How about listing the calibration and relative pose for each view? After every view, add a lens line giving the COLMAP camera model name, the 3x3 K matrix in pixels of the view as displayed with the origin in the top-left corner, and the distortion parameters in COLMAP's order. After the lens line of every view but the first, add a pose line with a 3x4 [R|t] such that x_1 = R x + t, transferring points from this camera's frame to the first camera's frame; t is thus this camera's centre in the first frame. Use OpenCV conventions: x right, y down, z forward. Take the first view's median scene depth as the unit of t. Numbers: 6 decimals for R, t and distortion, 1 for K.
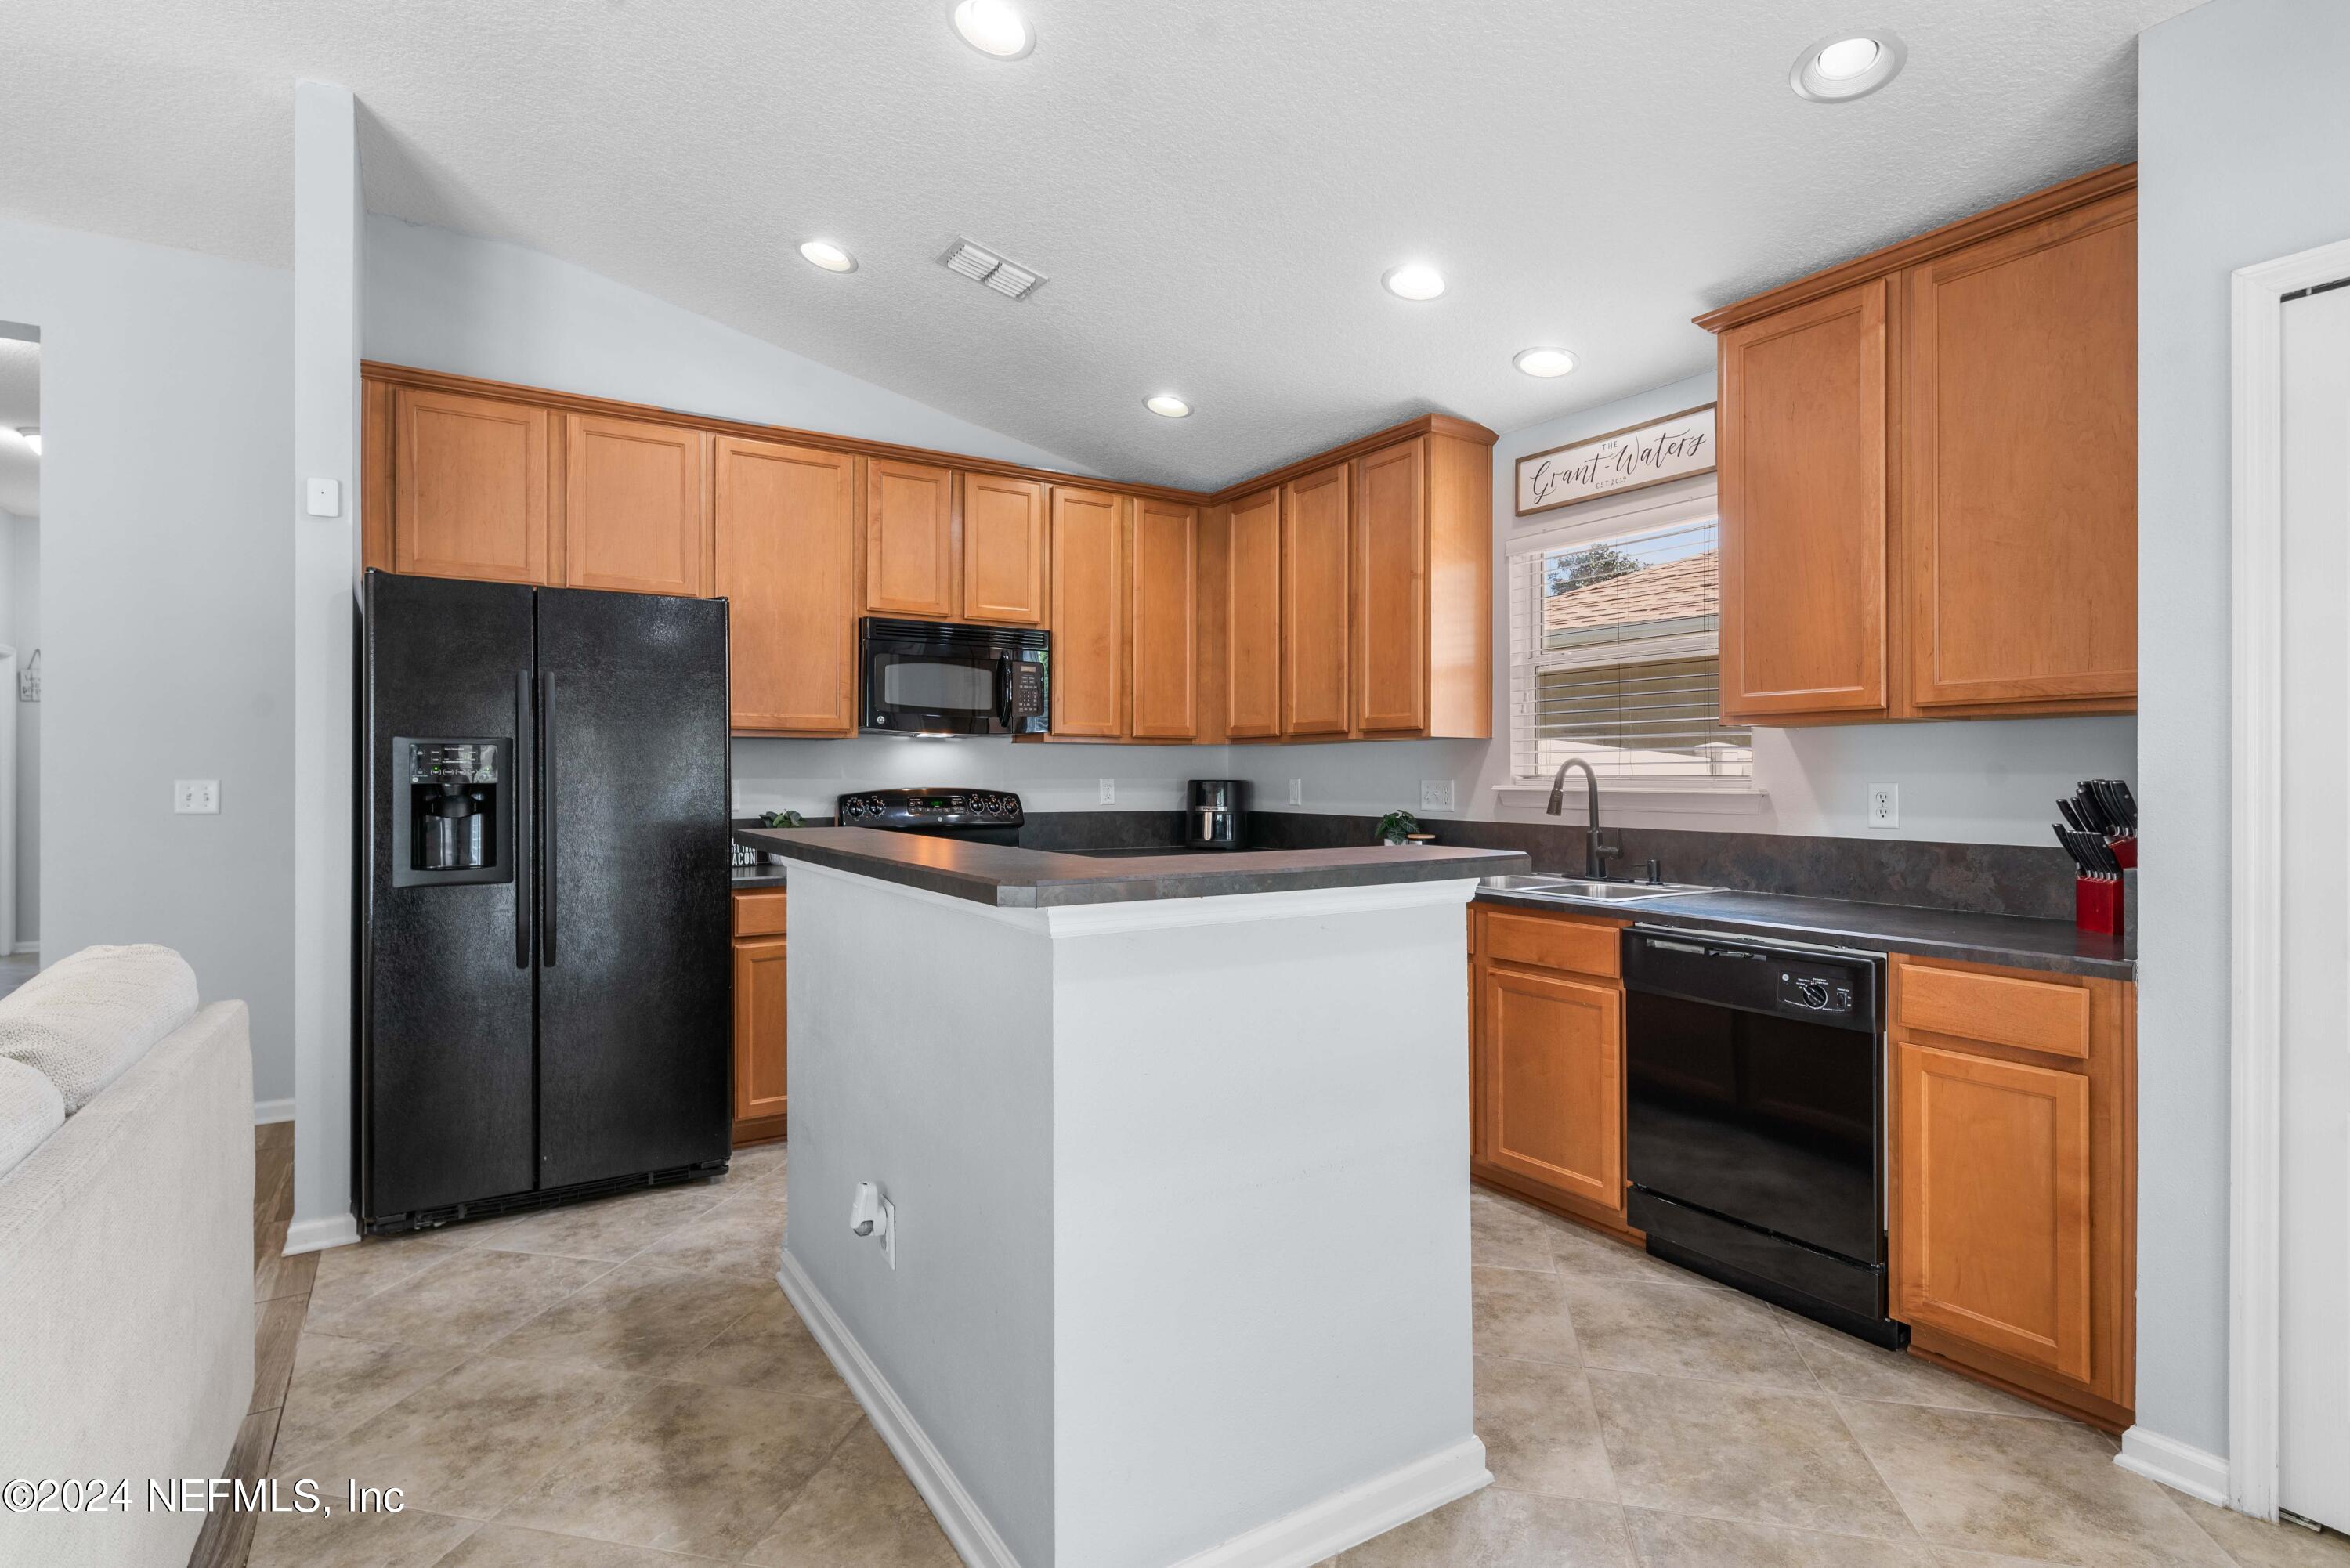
lens RADIAL K [[1137.9, 0, 1175.0], [0, 1137.9, 784.0], [0, 0, 1]] dist [-0.002937, -0.000307]
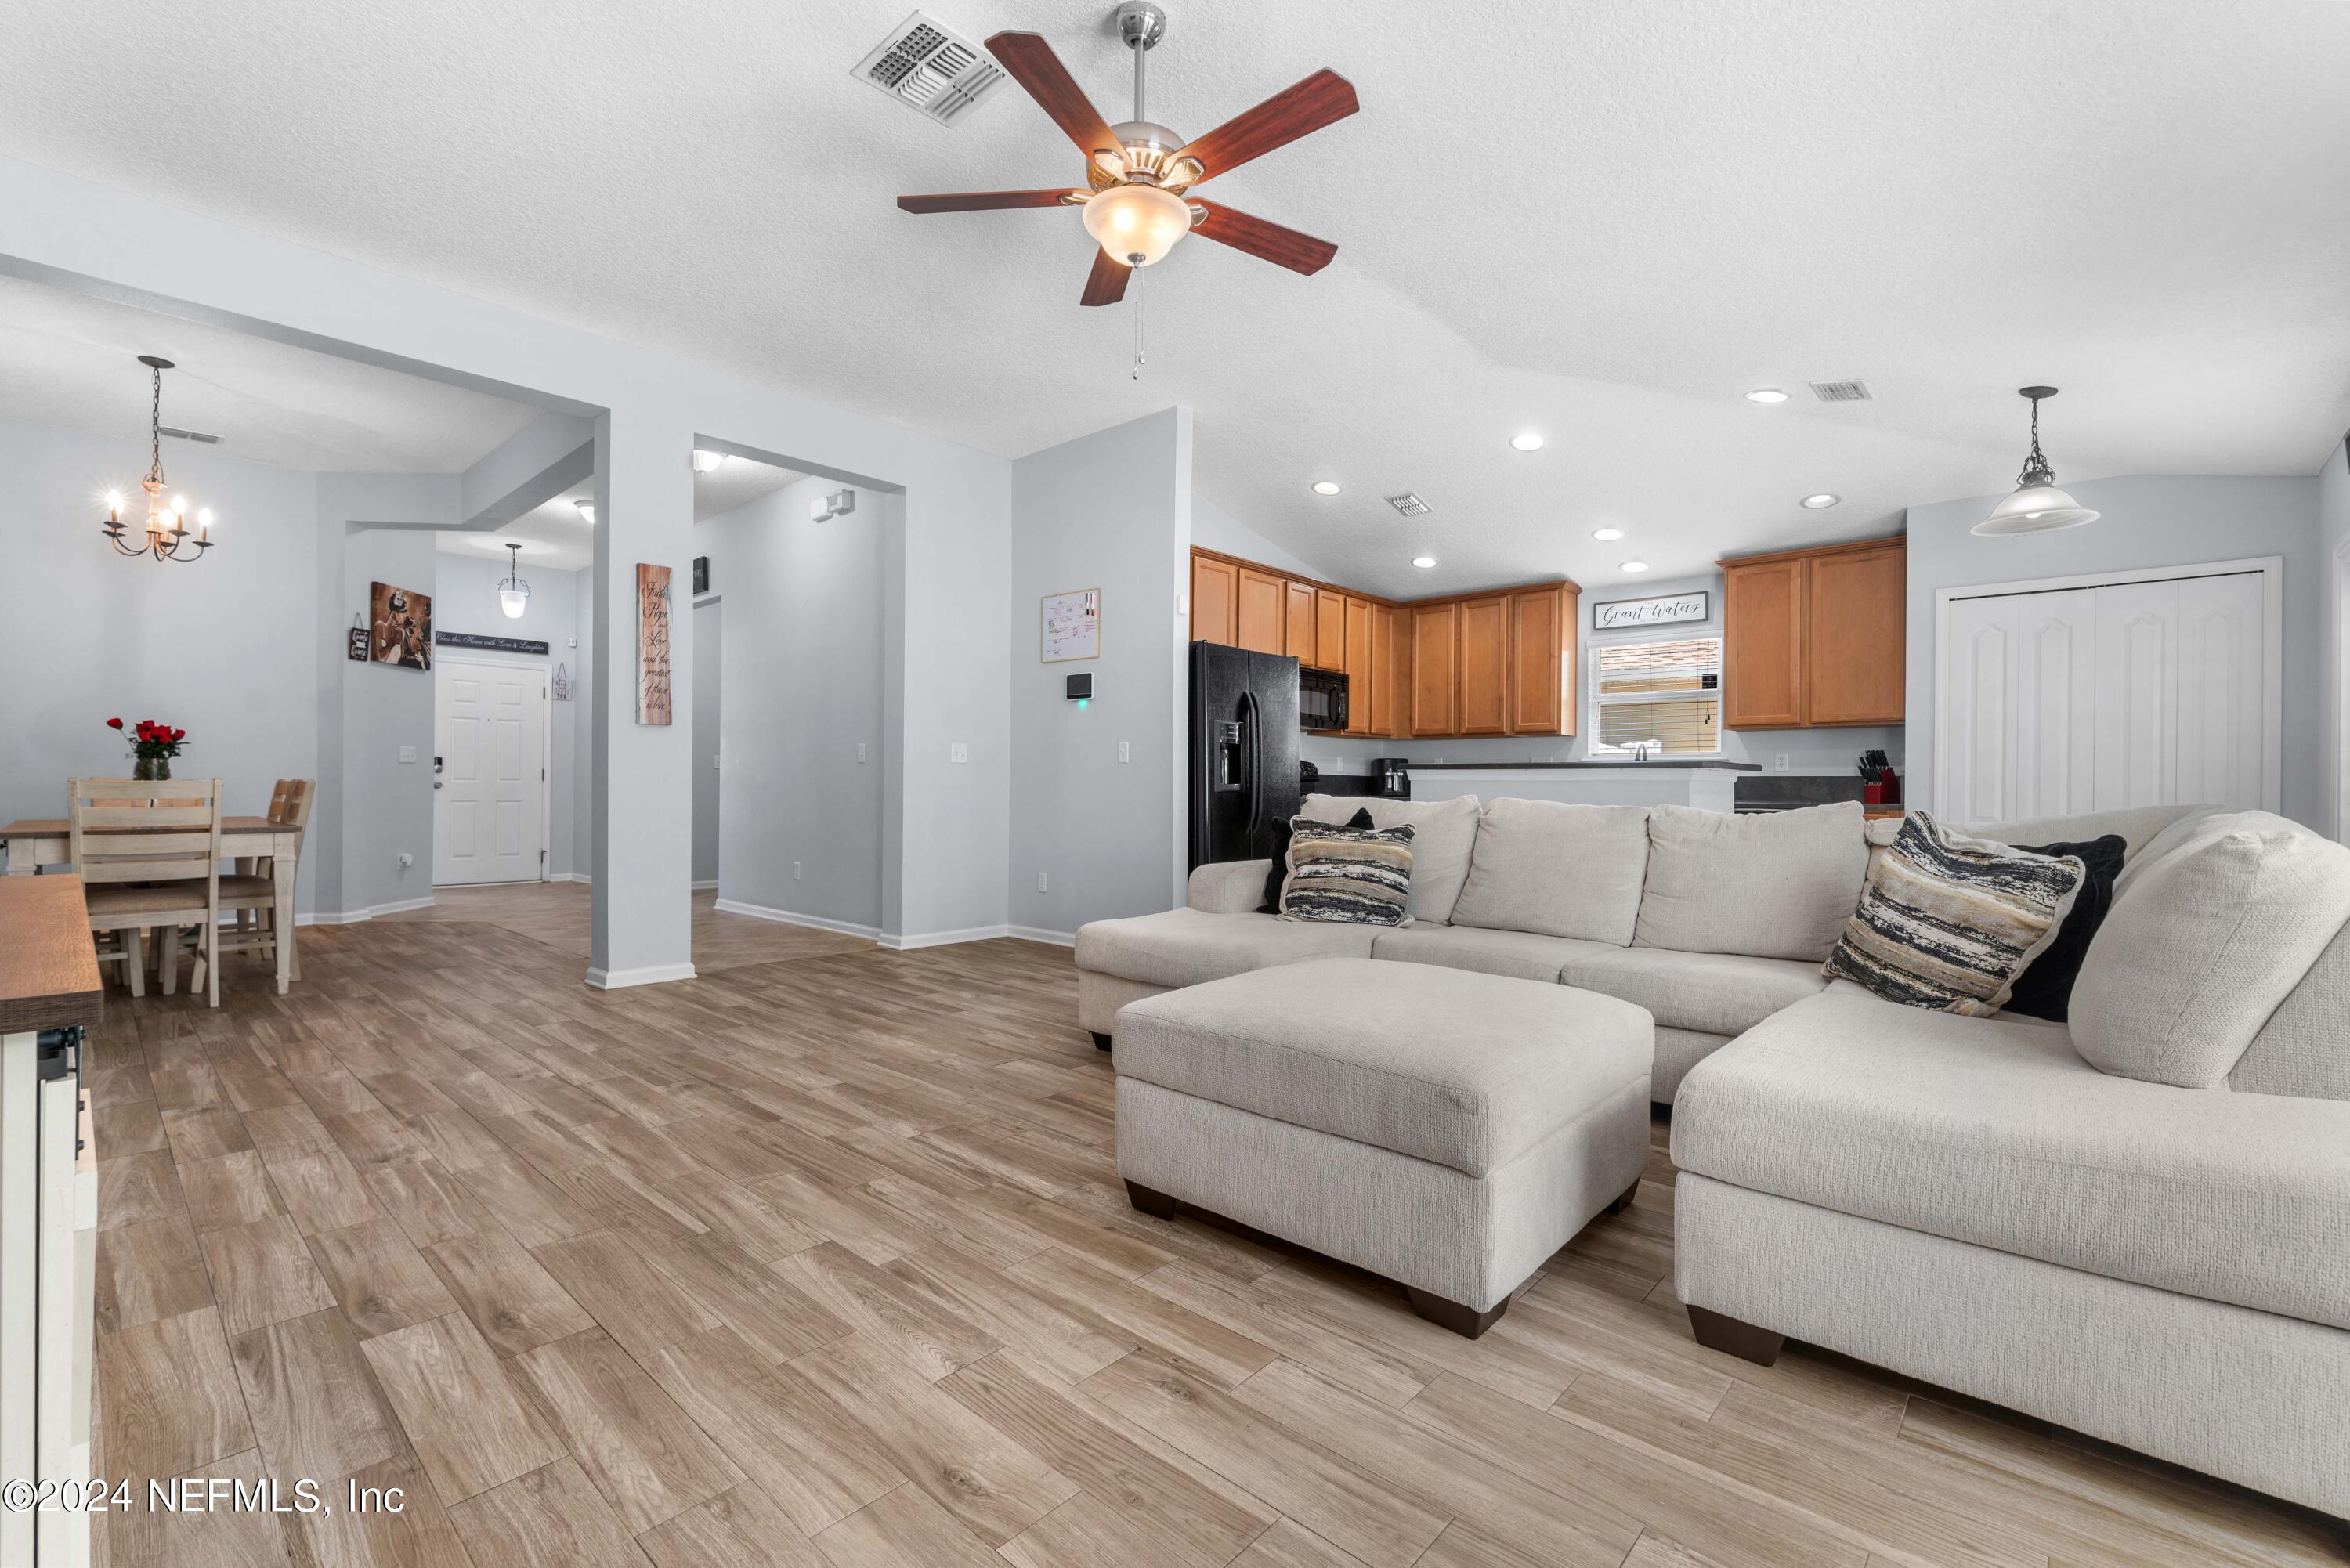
lens RADIAL K [[1012.0, 0, 1163.7], [0, 1012.0, 783.9], [0, 0, 1]] dist [-0.000703, -0.000365]
pose [[0.965596, 0.008769, 0.259900, -0.928406], [-0.006109, 0.999920, -0.011041, 0.071104], [-0.259976, 0.009074, 0.965573, -0.578098]]
